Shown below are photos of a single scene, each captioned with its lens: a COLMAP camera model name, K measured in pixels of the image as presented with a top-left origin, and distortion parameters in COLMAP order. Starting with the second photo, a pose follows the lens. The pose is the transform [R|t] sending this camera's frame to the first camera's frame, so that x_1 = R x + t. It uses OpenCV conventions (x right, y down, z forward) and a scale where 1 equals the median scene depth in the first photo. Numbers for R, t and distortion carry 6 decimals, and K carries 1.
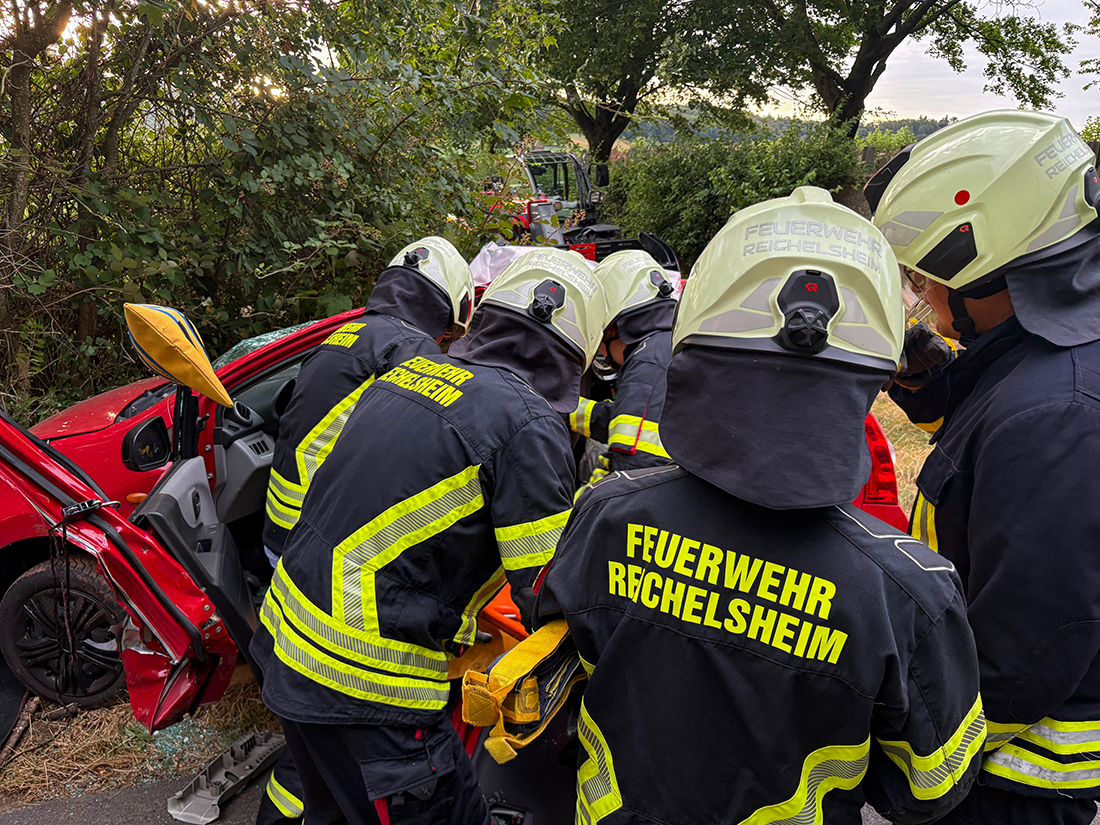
lens RADIAL K [[860.0, 0, 550.0], [0, 860.0, 412.5], [0, 0, 1]] dist [0.002193, -0.005328]
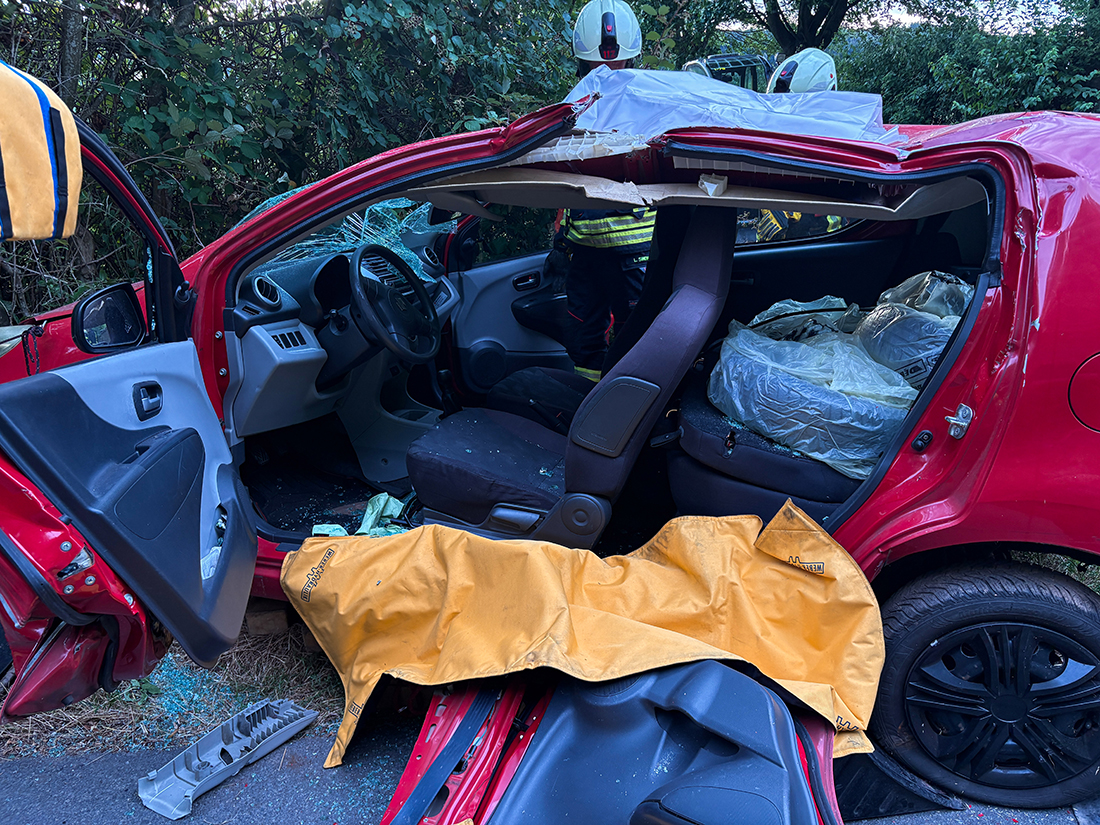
lens RADIAL K [[849.4, 0, 543.4], [0, 849.4, 418.8], [0, 0, 1]] dist [0.013763, -0.001765]
pose [[0.974885, 0.046596, -0.217778, 0.054333], [-0.030595, 0.996617, 0.076282, 0.045794], [0.220595, -0.067703, 0.973013, 0.294363]]
